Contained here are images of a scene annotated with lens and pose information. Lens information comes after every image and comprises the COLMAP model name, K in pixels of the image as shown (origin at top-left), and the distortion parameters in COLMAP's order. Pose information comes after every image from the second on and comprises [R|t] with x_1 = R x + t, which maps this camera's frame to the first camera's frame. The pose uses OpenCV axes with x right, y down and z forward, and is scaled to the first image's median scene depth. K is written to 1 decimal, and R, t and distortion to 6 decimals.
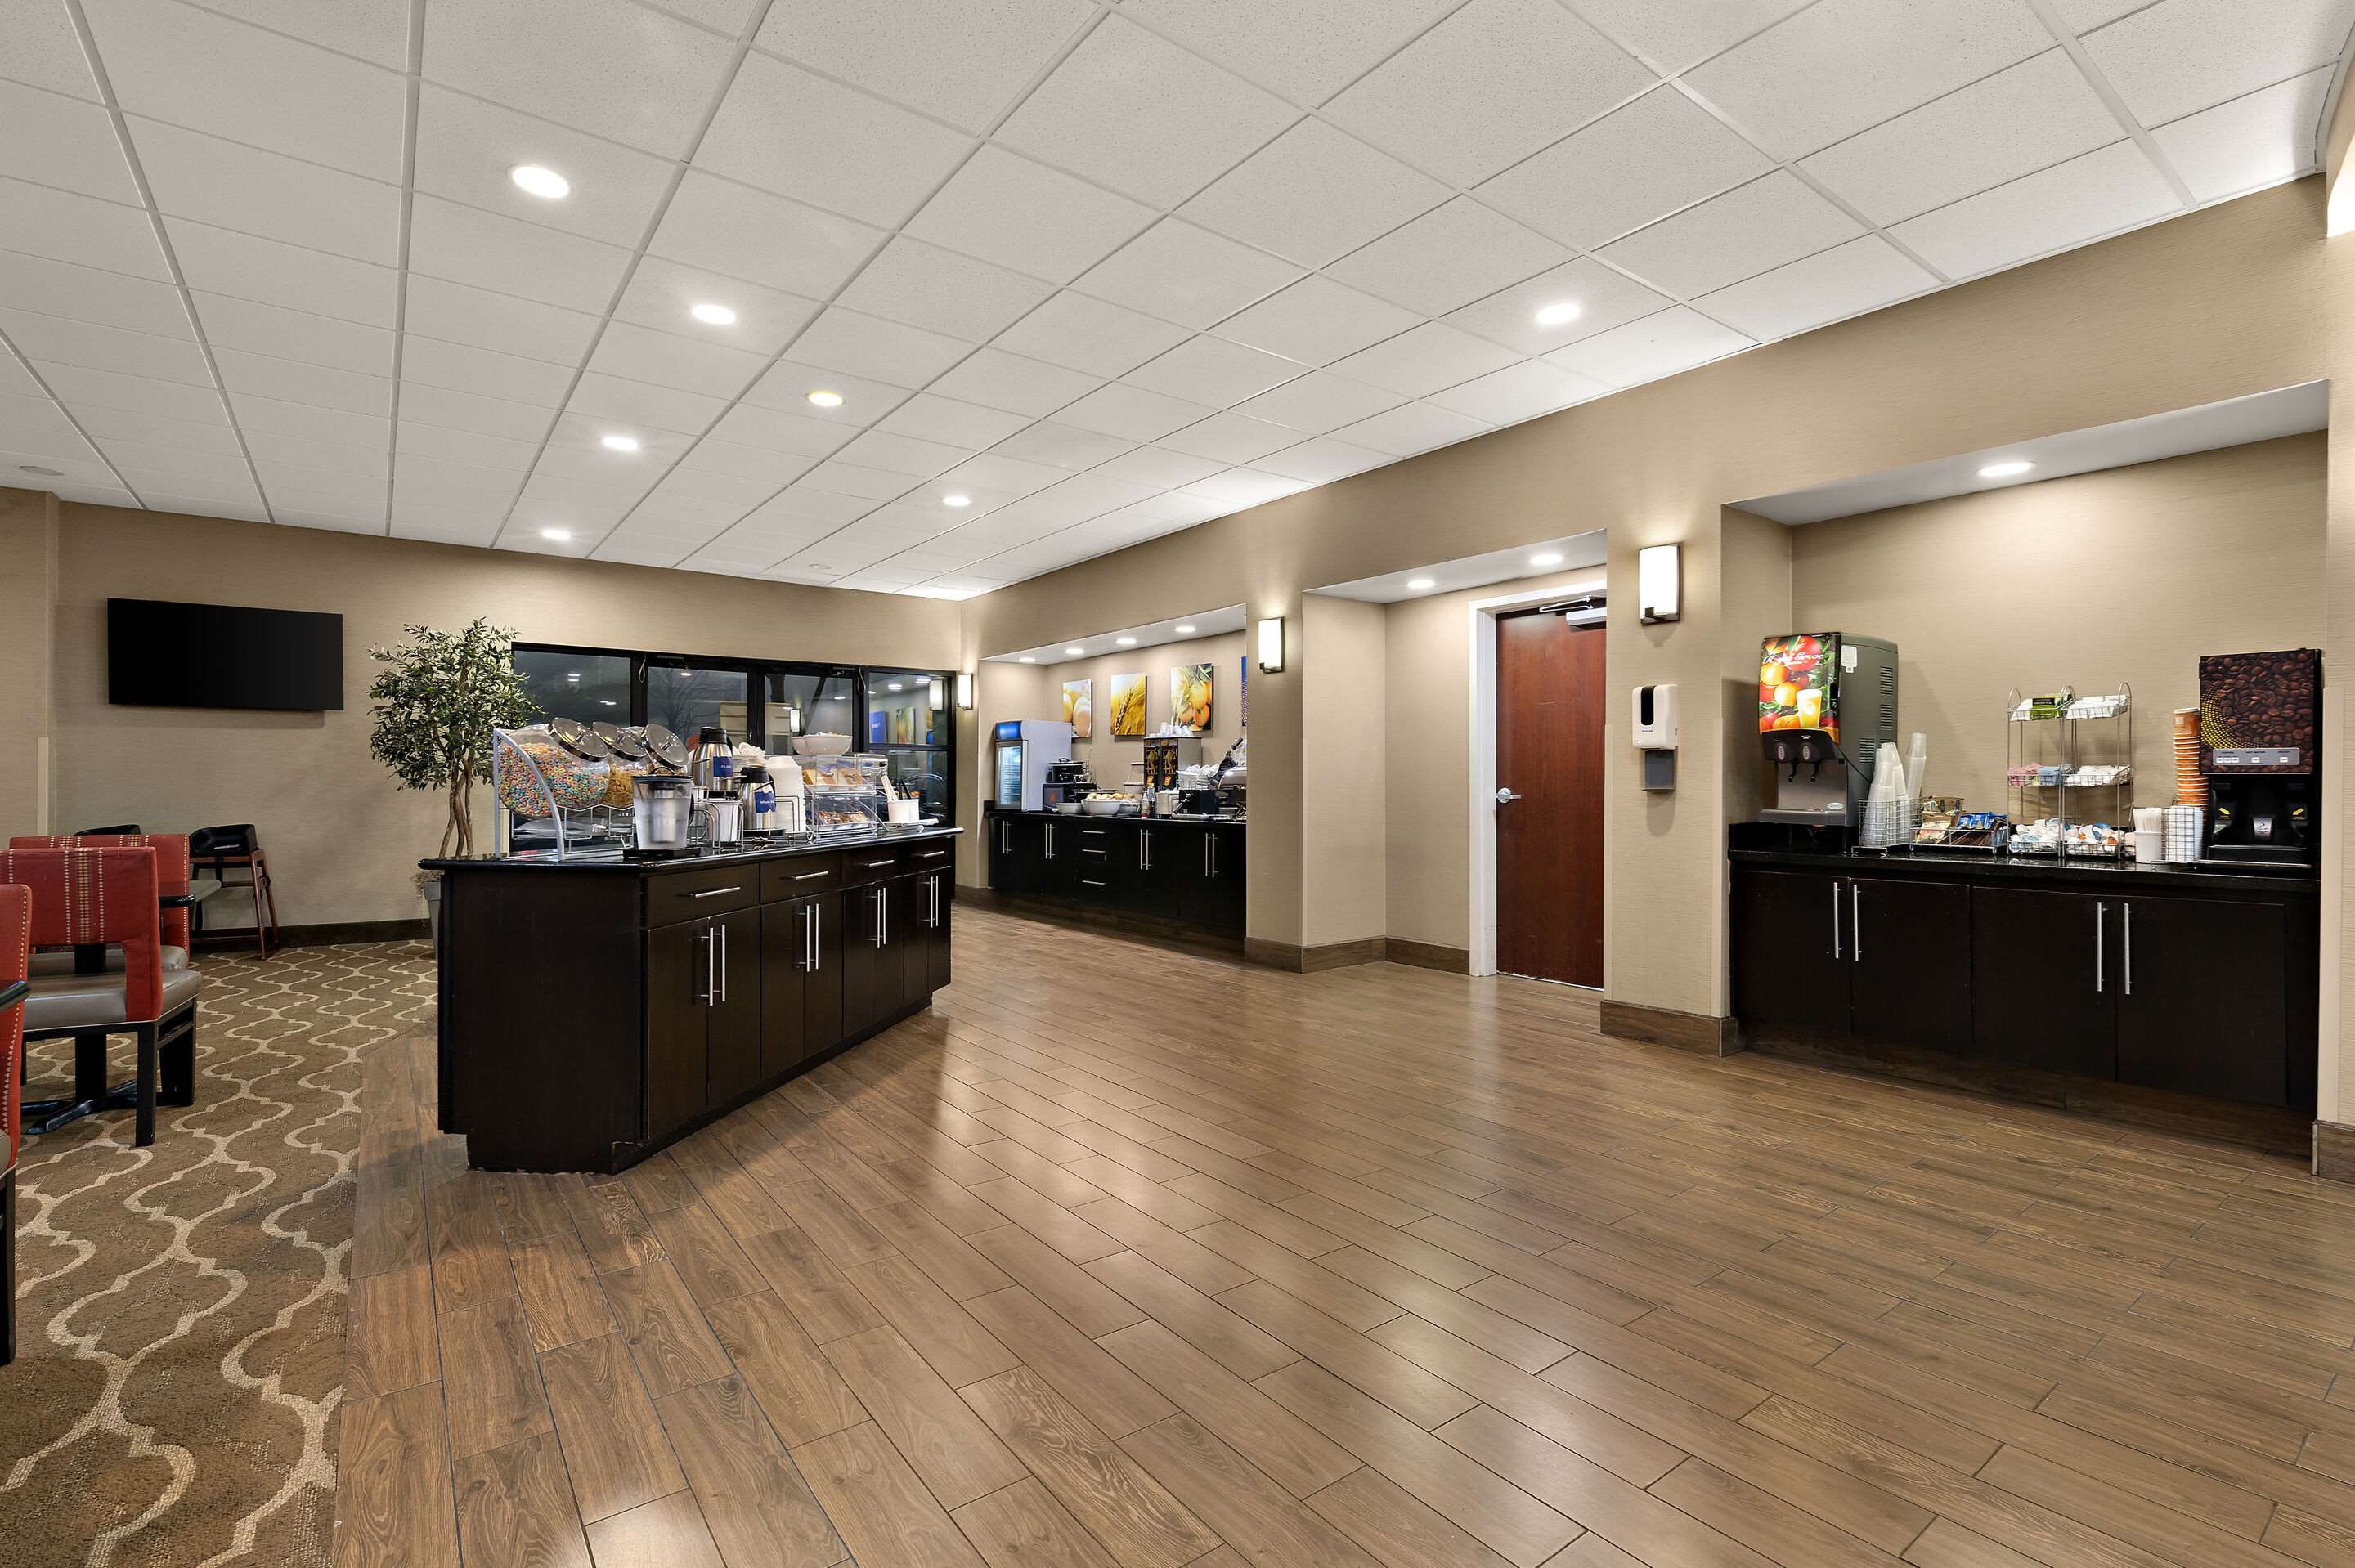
lens RADIAL K [[1046.0, 0, 1177.5], [0, 1046.0, 784.0], [0, 0, 1]] dist [0.000277, -0.000208]
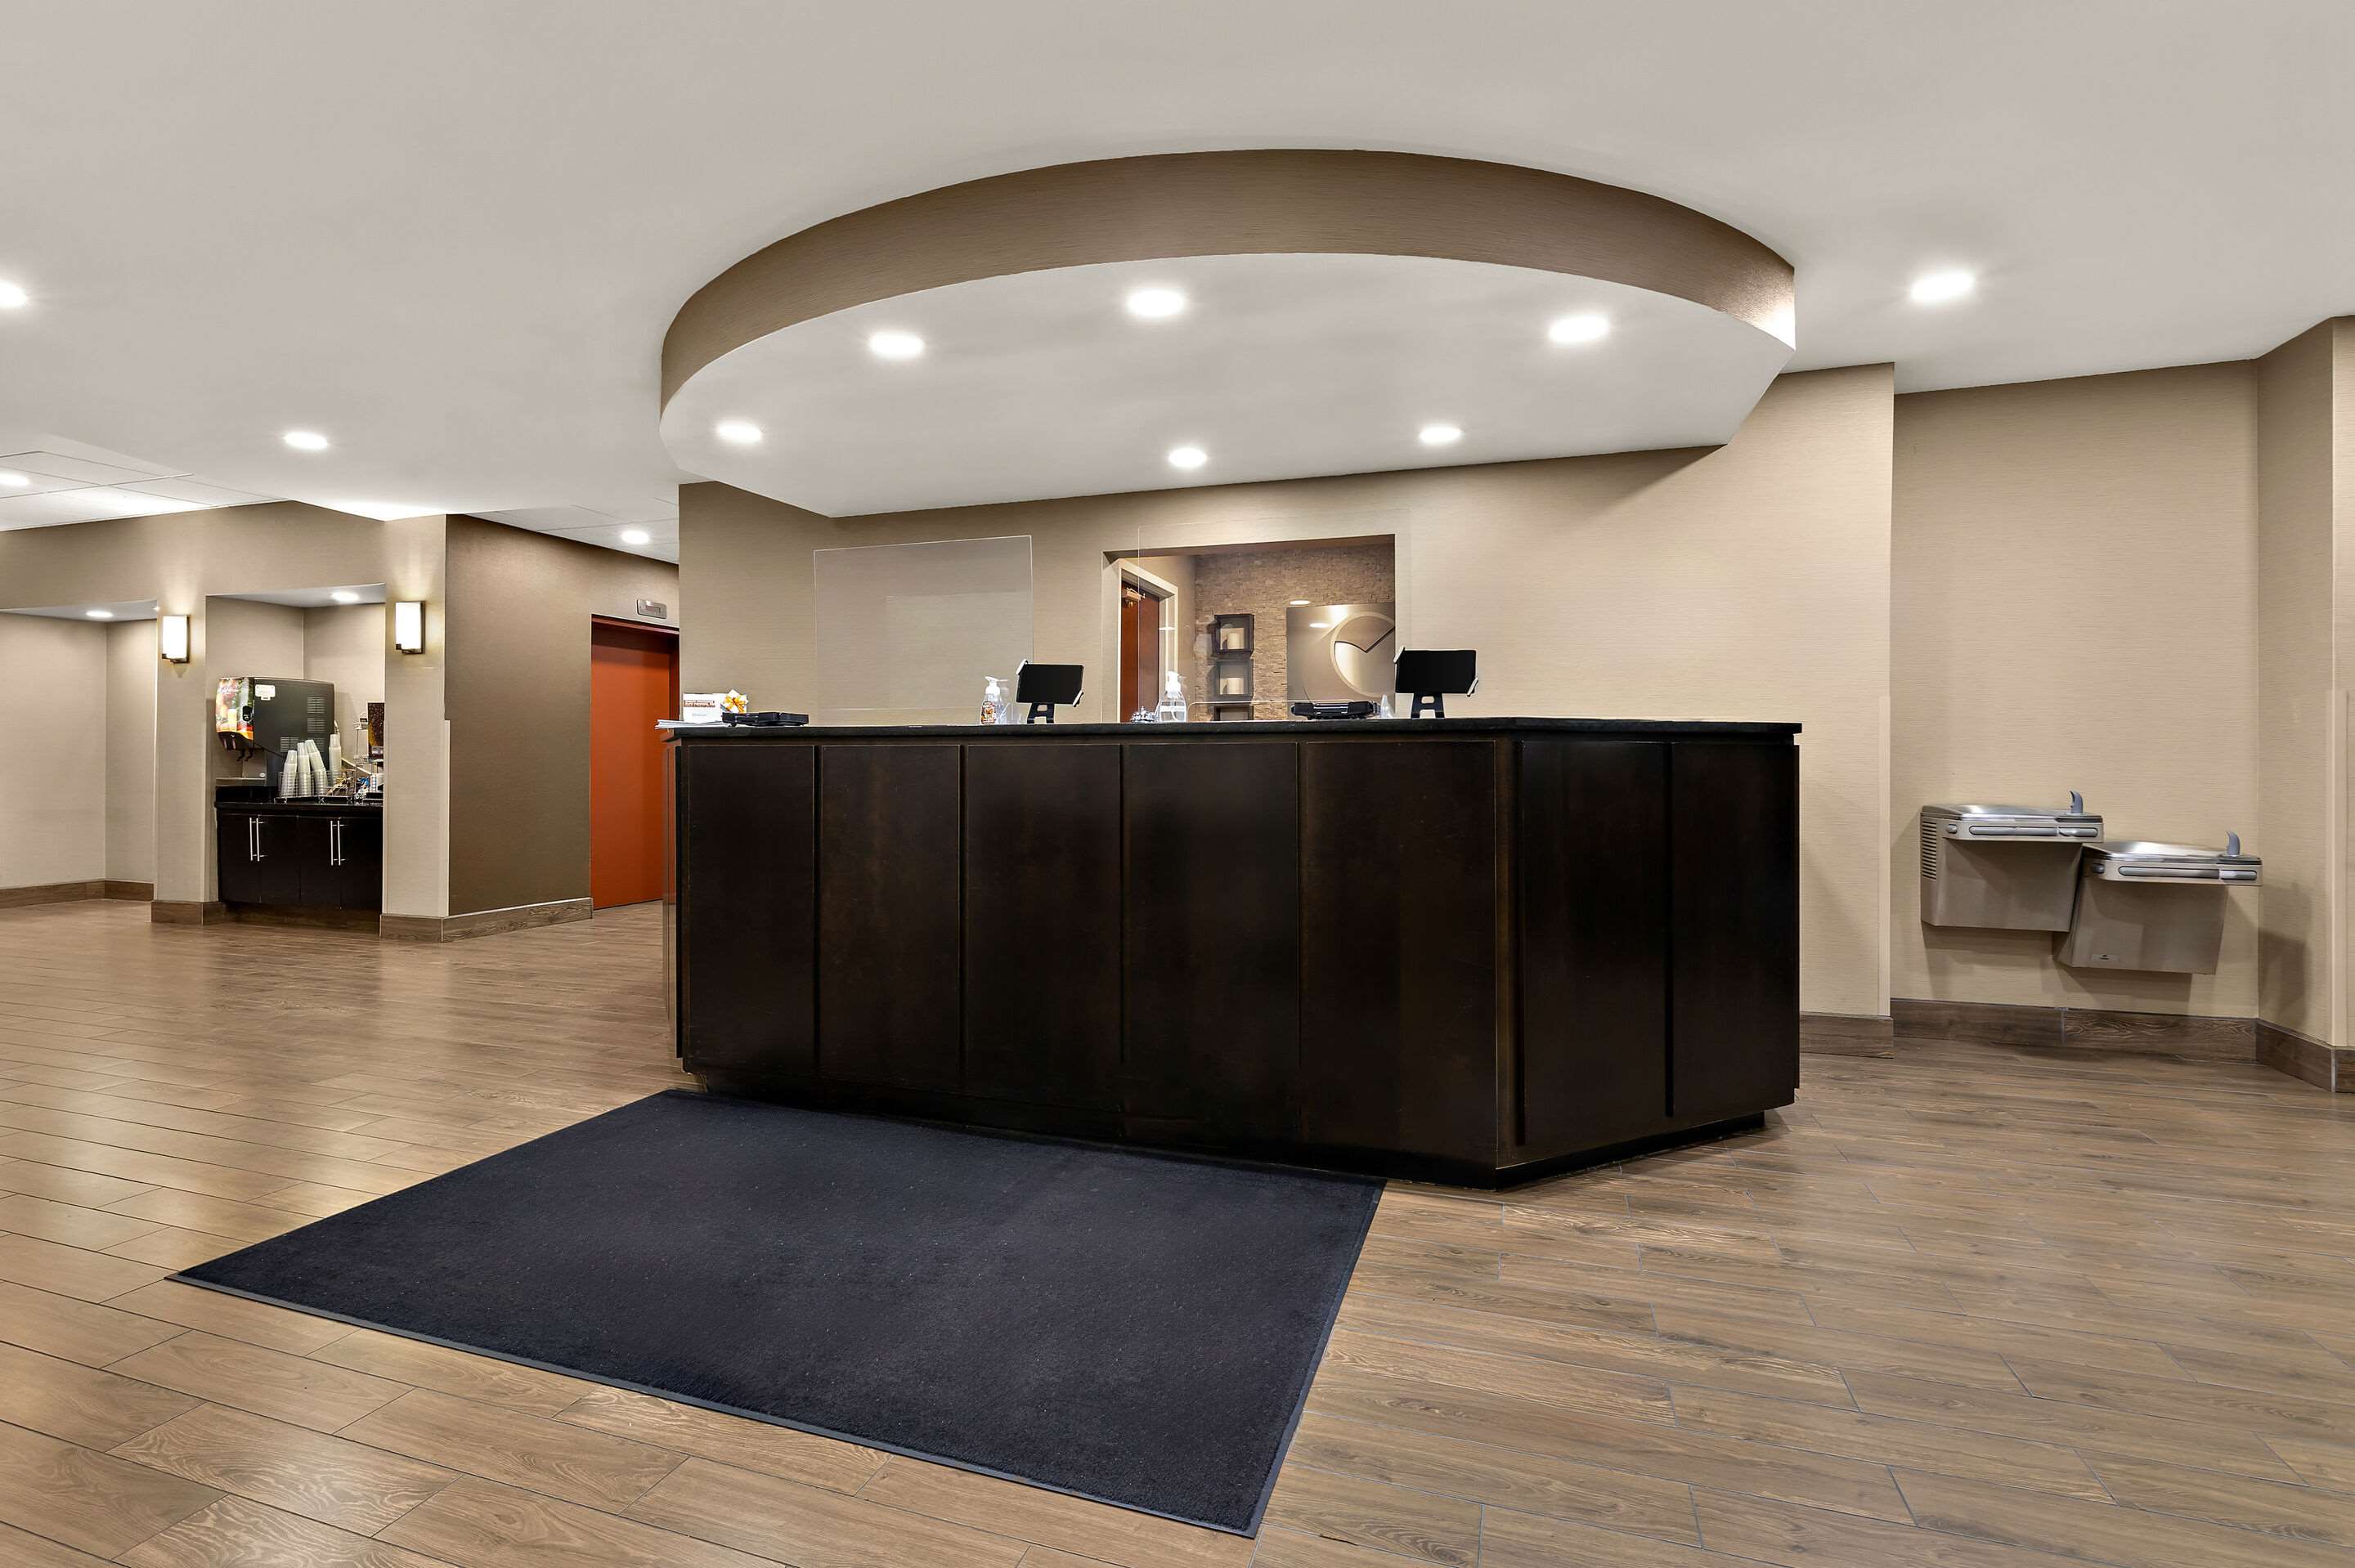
lens RADIAL K [[1046.0, 0, 1177.5], [0, 1046.0, 784.0], [0, 0, 1]] dist [0.000277, -0.000208]
pose [[0.844127, -0.011477, 0.536020, 0.972828], [0.002769, 0.999851, 0.017048, 0.009949], [-0.536135, -0.012906, 0.844033, -1.296121]]
